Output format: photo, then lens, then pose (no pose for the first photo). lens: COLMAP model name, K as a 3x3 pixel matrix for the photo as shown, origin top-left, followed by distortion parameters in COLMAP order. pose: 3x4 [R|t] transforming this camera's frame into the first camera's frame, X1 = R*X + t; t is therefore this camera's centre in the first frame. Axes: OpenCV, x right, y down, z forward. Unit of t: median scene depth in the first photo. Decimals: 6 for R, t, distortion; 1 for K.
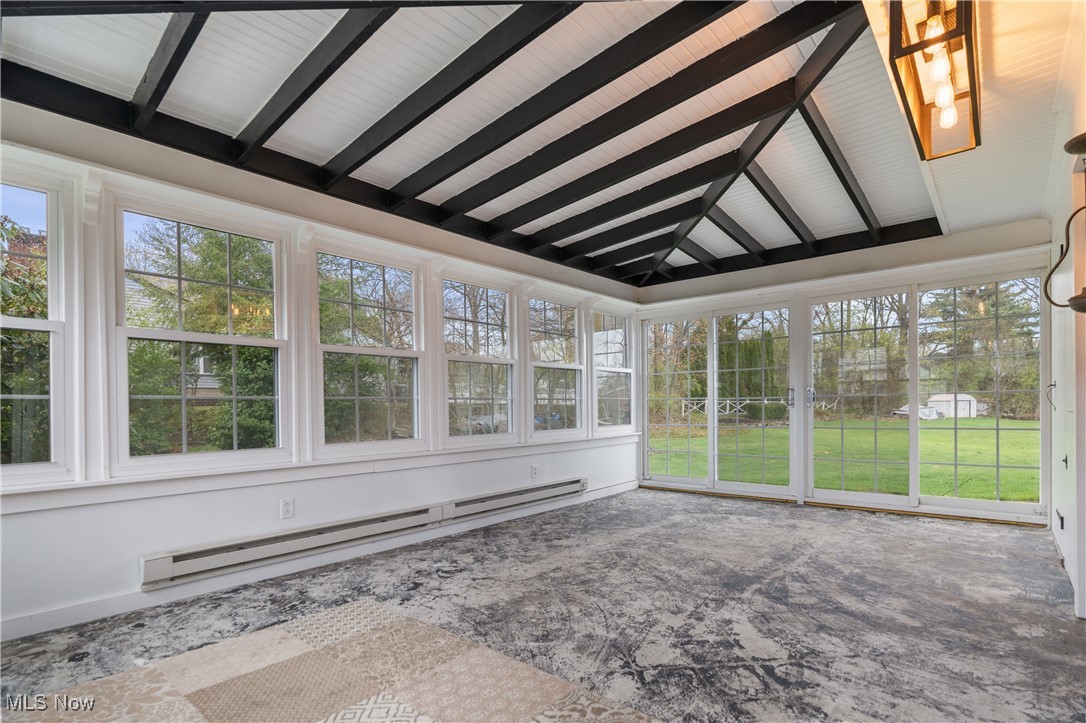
lens RADIAL K [[534.4, 0, 545.7], [0, 534.4, 403.8], [0, 0, 1]] dist [-0.003094, 0.000923]
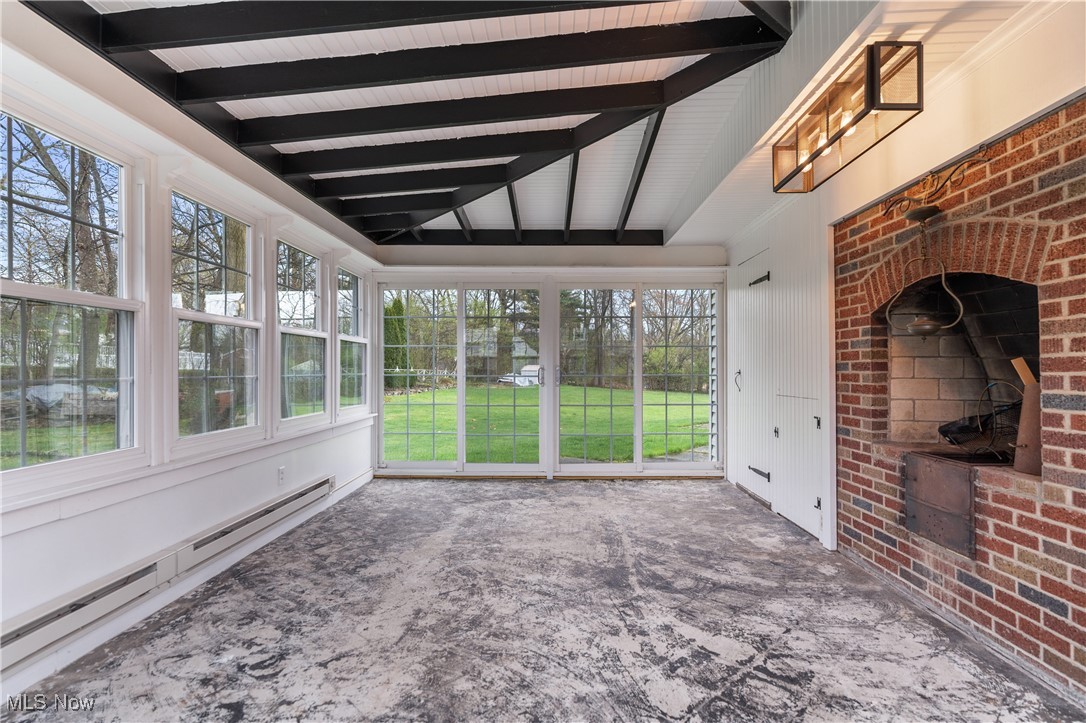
lens RADIAL K [[546.2, 0, 543.0], [0, 546.2, 361.5], [0, 0, 1]] dist [-0.004463, 0.001636]
pose [[0.764302, 0.024676, 0.644386, -0.364153], [-0.016117, 0.999686, -0.019165, -0.034122], [-0.644657, 0.004262, 0.764460, 0.311617]]
